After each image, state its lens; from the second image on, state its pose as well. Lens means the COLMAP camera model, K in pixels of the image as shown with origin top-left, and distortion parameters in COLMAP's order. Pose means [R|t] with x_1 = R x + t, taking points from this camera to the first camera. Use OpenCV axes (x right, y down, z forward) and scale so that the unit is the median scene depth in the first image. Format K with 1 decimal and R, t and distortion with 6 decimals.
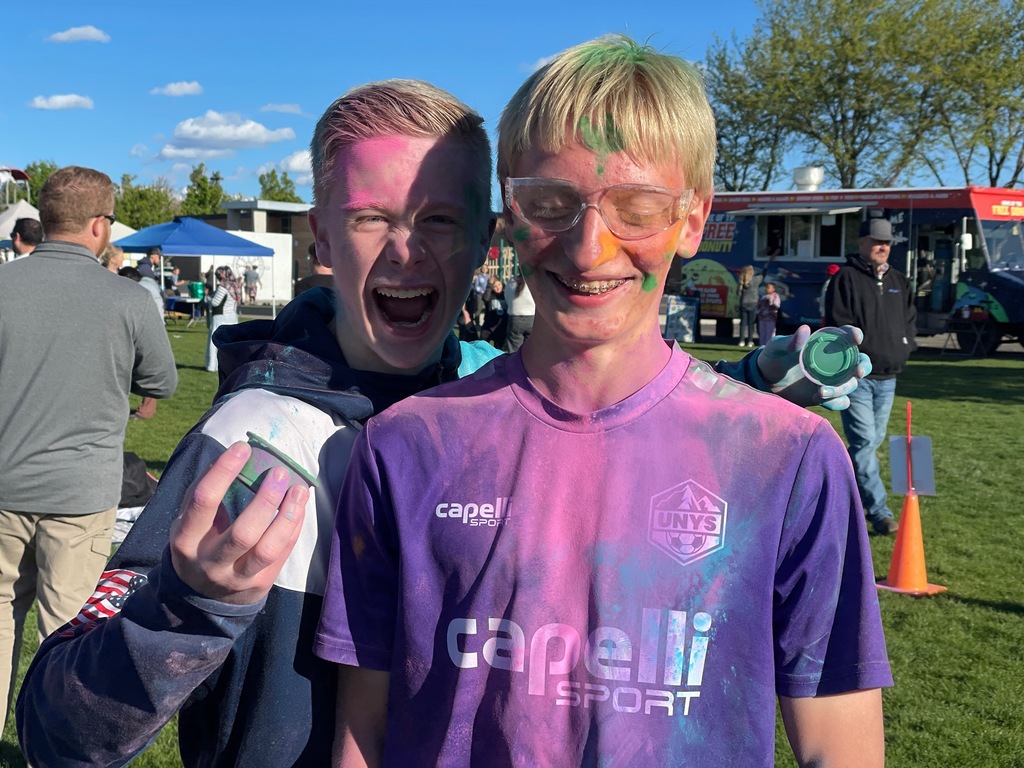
lens RADIAL K [[1532.6, 0, 511.2], [0, 1532.6, 384.0], [0, 0, 1]] dist [0.183487, 0.000000]
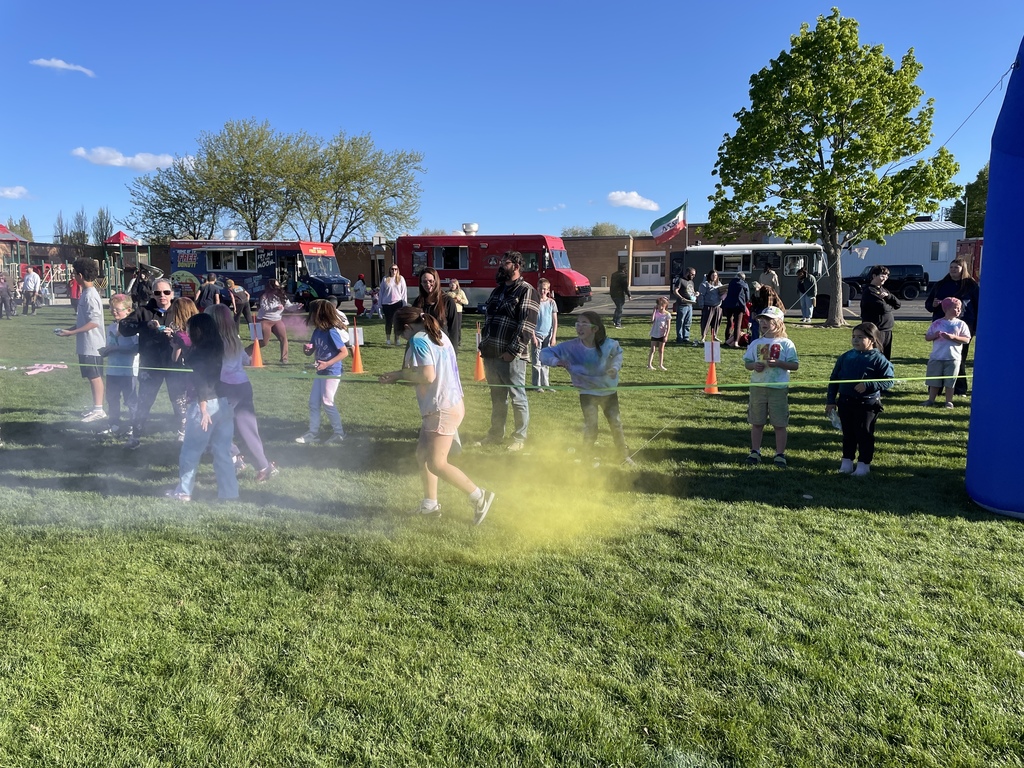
lens RADIAL K [[776.1, 0, 511.4], [0, 776.1, 385.7], [0, 0, 1]] dist [0.038302, -0.001995]
pose [[0.867137, -0.075779, 0.492271, -0.027012], [0.043220, 0.996078, 0.077201, 0.014933], [-0.496191, -0.045668, 0.867011, -0.188866]]
